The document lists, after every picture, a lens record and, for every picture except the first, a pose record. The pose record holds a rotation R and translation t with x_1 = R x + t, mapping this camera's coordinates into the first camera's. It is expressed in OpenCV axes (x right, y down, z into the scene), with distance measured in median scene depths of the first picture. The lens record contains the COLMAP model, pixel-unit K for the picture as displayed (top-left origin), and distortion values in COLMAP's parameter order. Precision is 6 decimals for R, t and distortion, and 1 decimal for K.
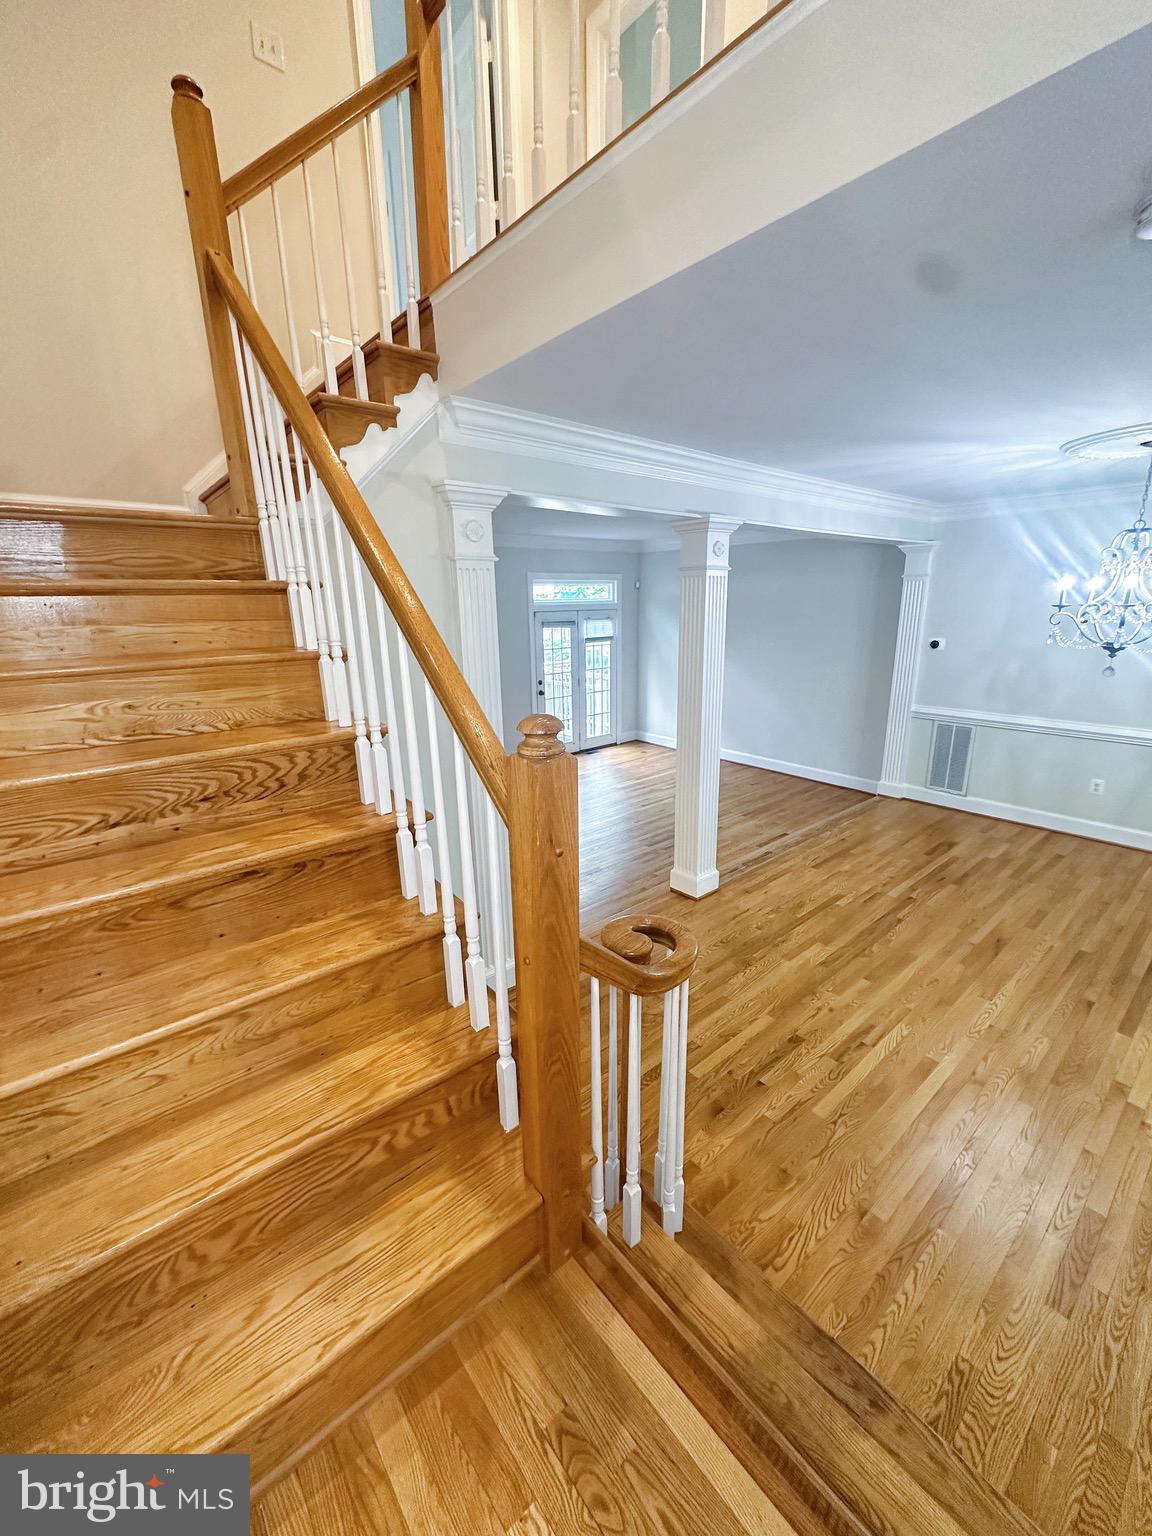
lens RADIAL K [[615.1, 0, 570.7], [0, 615.1, 771.7], [0, 0, 1]] dist [-0.015782, 0.002277]
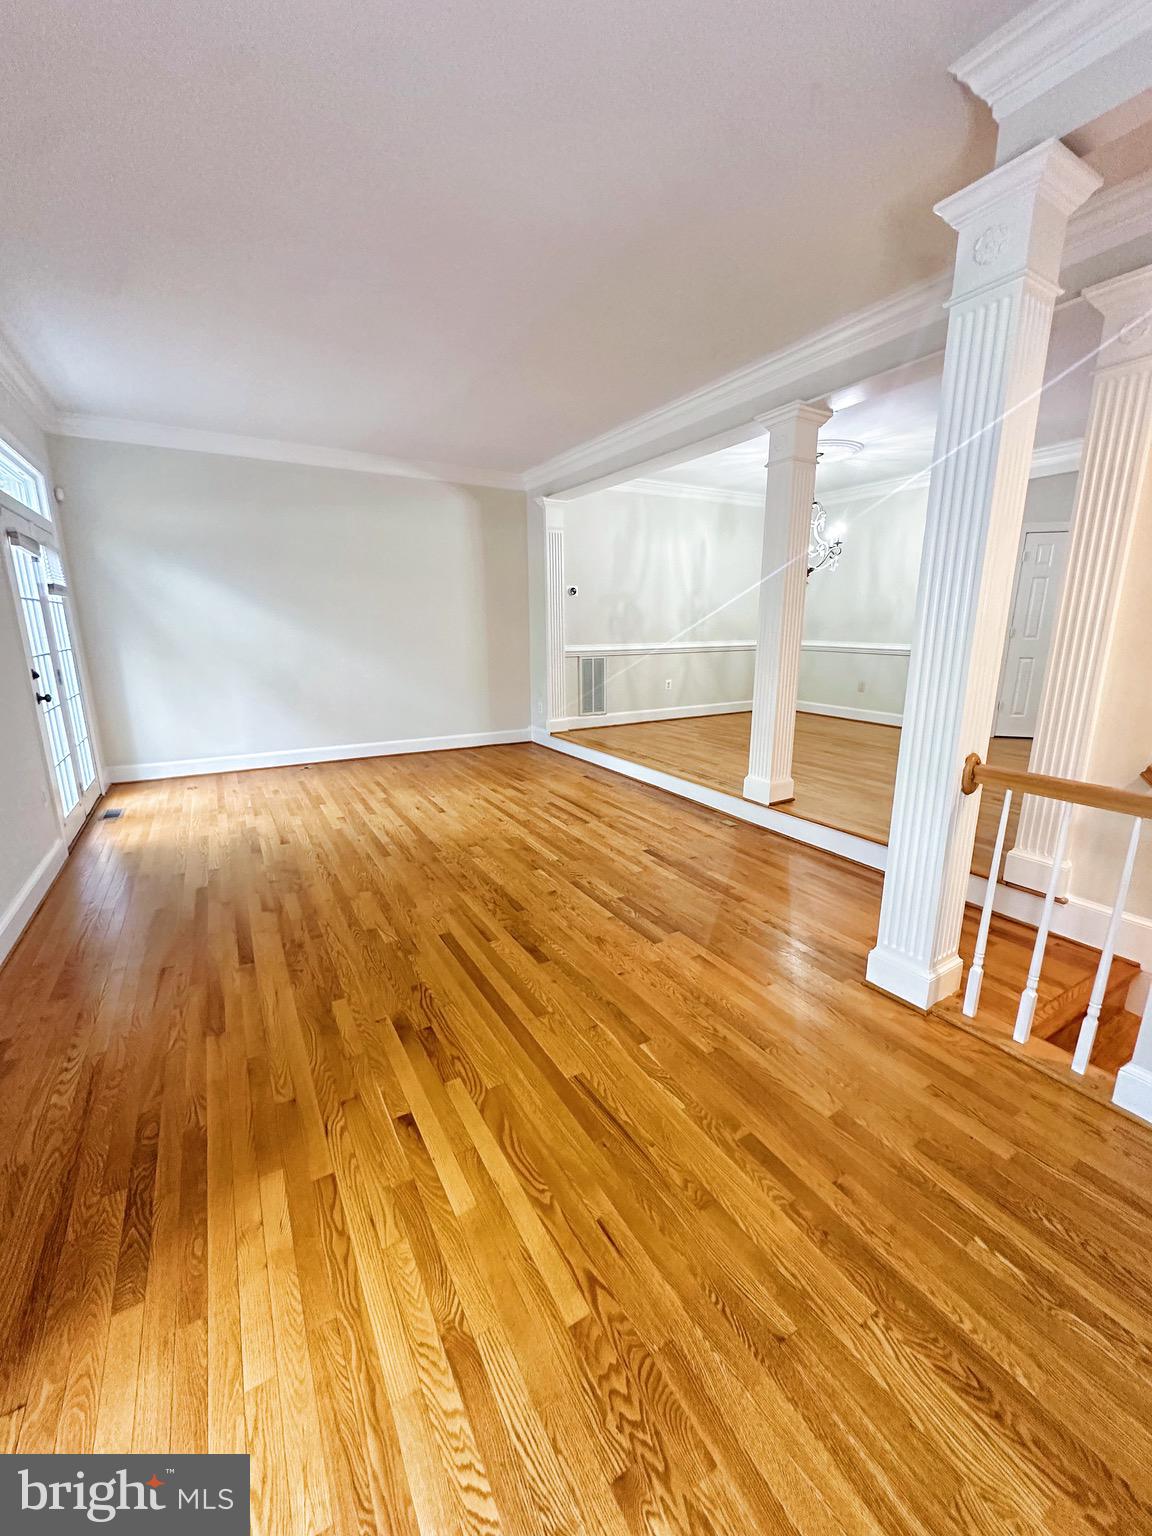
lens RADIAL K [[615.1, 0, 574.5], [0, 615.1, 766.7], [0, 0, 1]] dist [-0.015782, 0.002277]
pose [[0.165384, -0.201694, 0.965385, -0.598418], [0.268159, 0.951182, 0.152787, -0.067223], [-0.949073, 0.233608, 0.211396, 0.822144]]
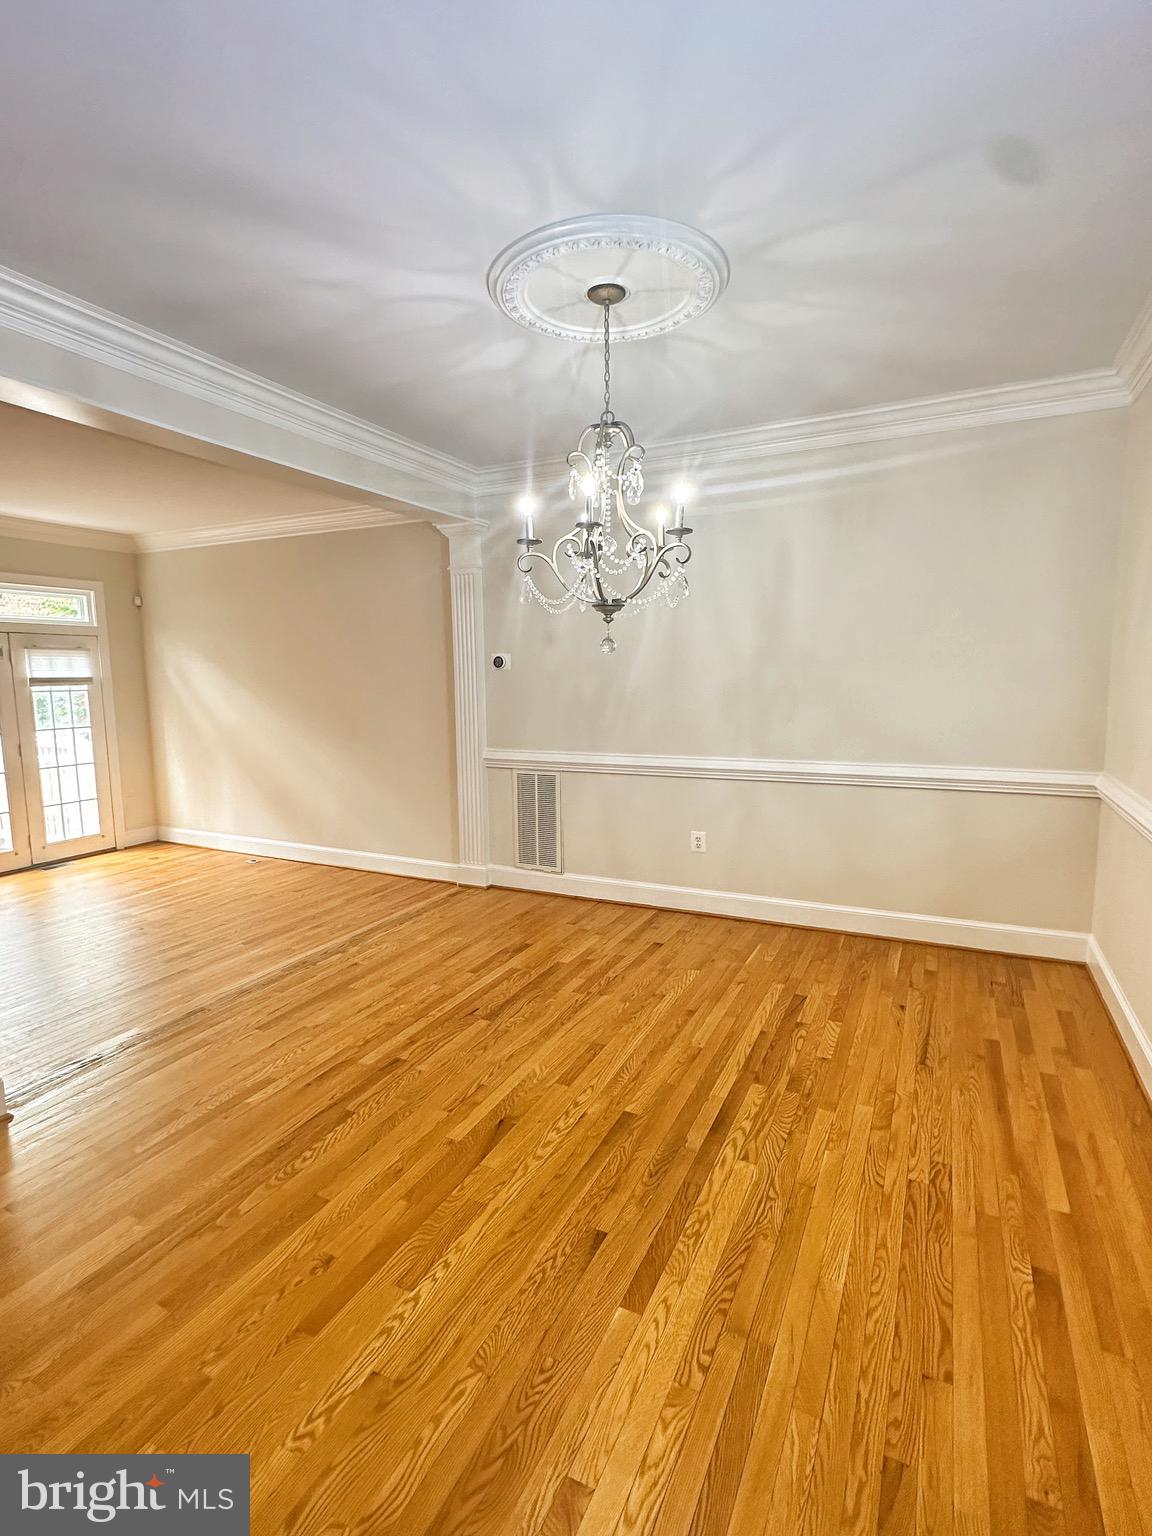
lens RADIAL K [[753.7, 0, 579.0], [0, 753.7, 773.7], [0, 0, 1]] dist [-0.007359, 0.000851]
pose [[0.910517, -0.046538, 0.410844, 0.315236], [0.105400, 0.986944, -0.121792, 0.034685], [-0.399812, 0.154197, 0.903534, 0.193983]]
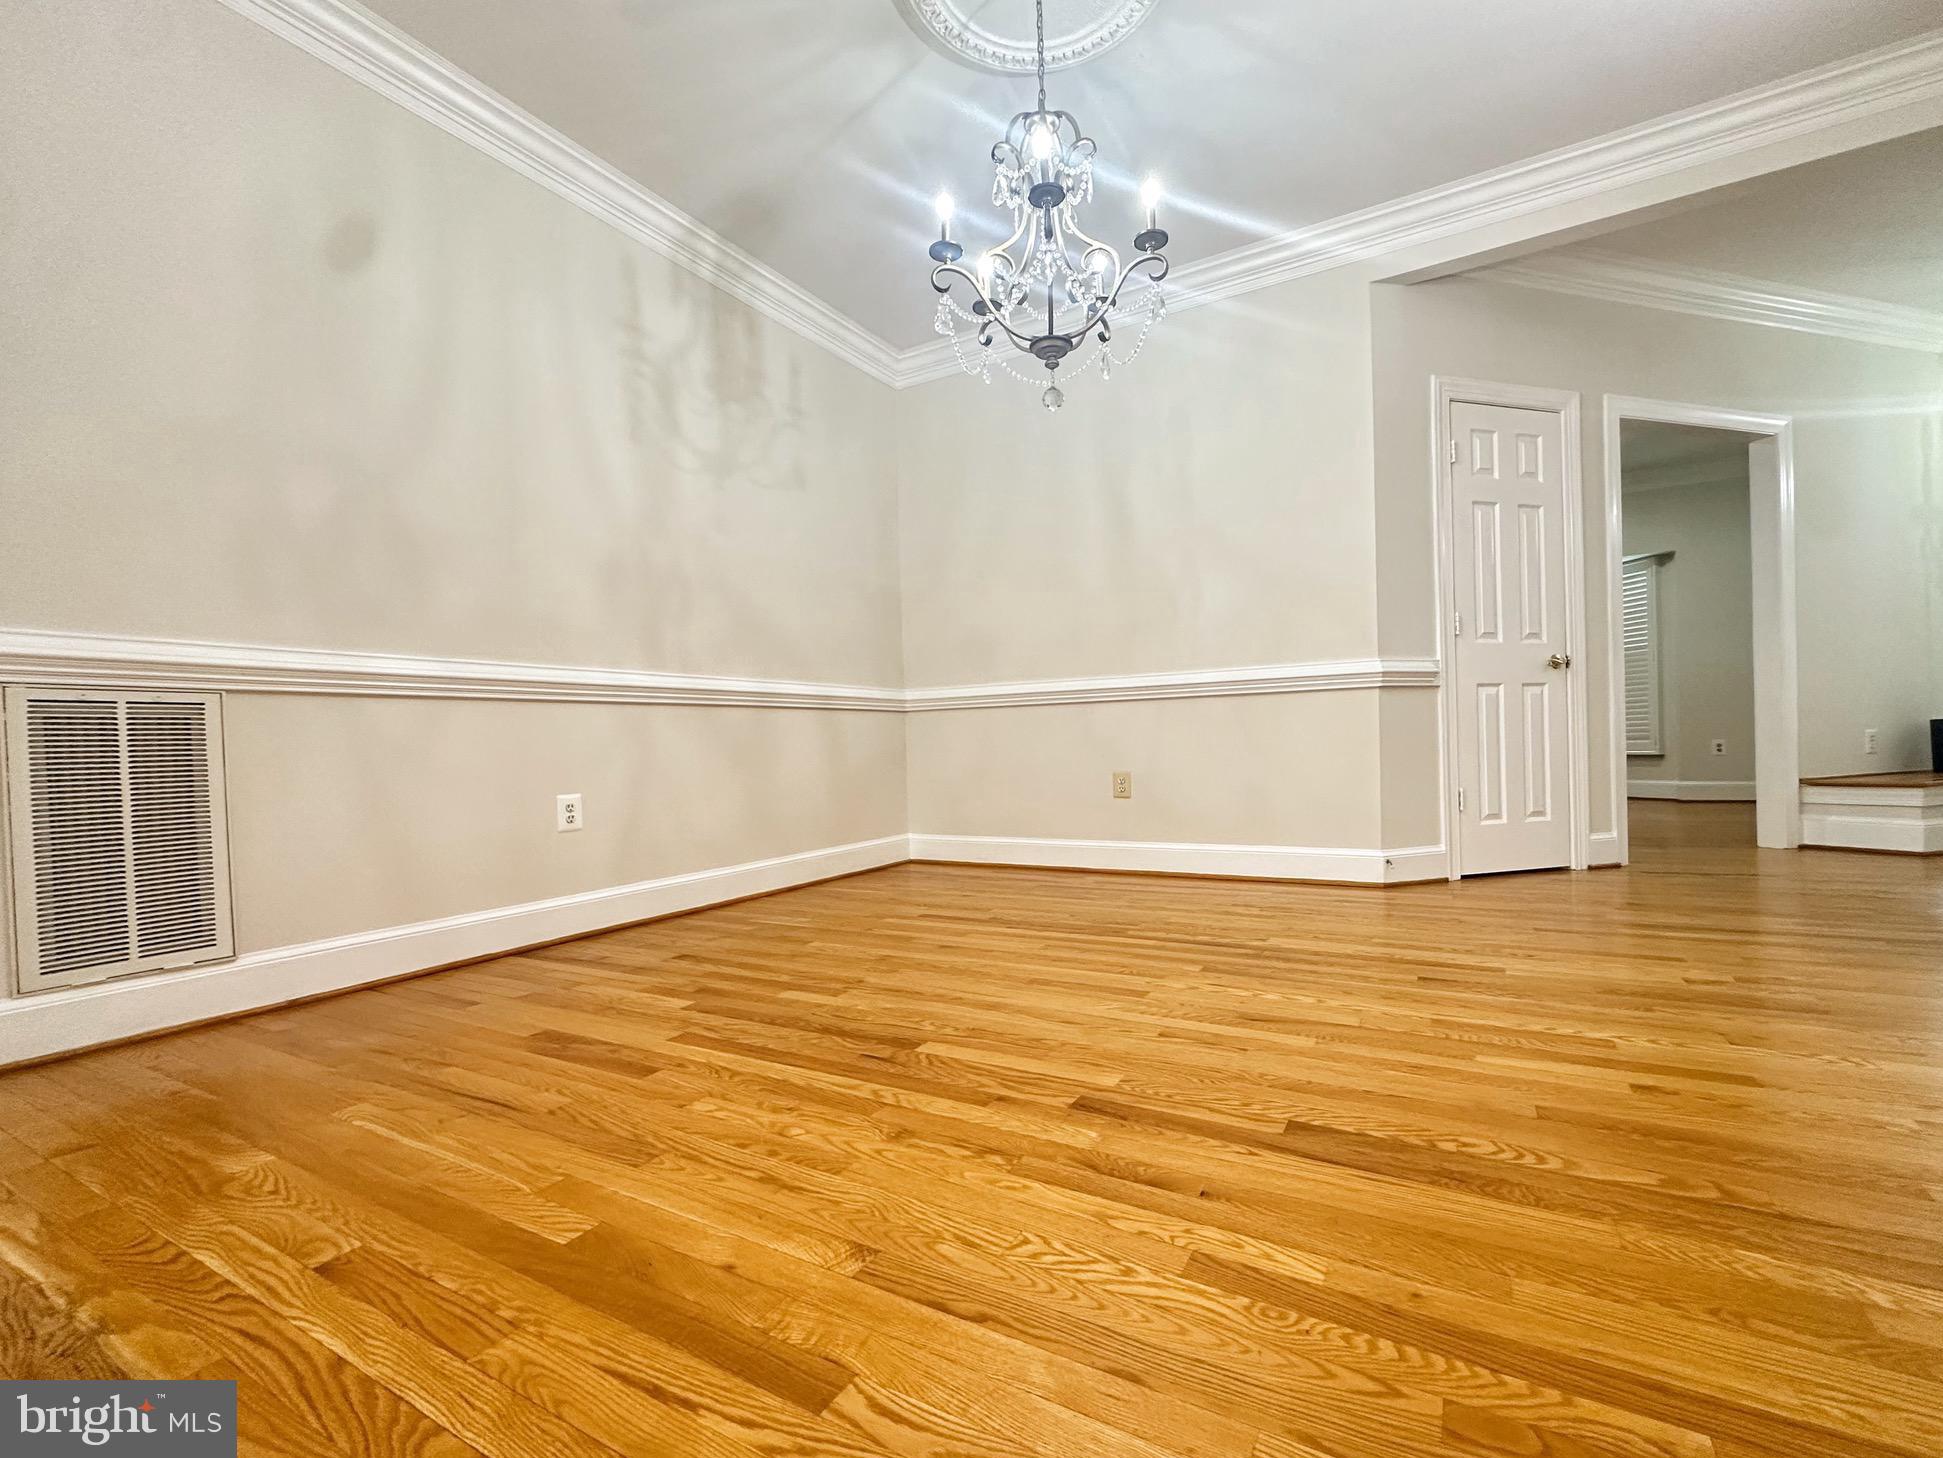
lens RADIAL K [[831.8, 0, 1021.7], [0, 831.8, 758.2], [0, 0, 1]] dist [-0.003756, -0.000793]
pose [[-0.370786, 0.014522, 0.928605, 0.174354], [0.285416, 0.953271, 0.099056, 0.019063], [-0.883774, 0.301767, -0.357604, 0.796477]]
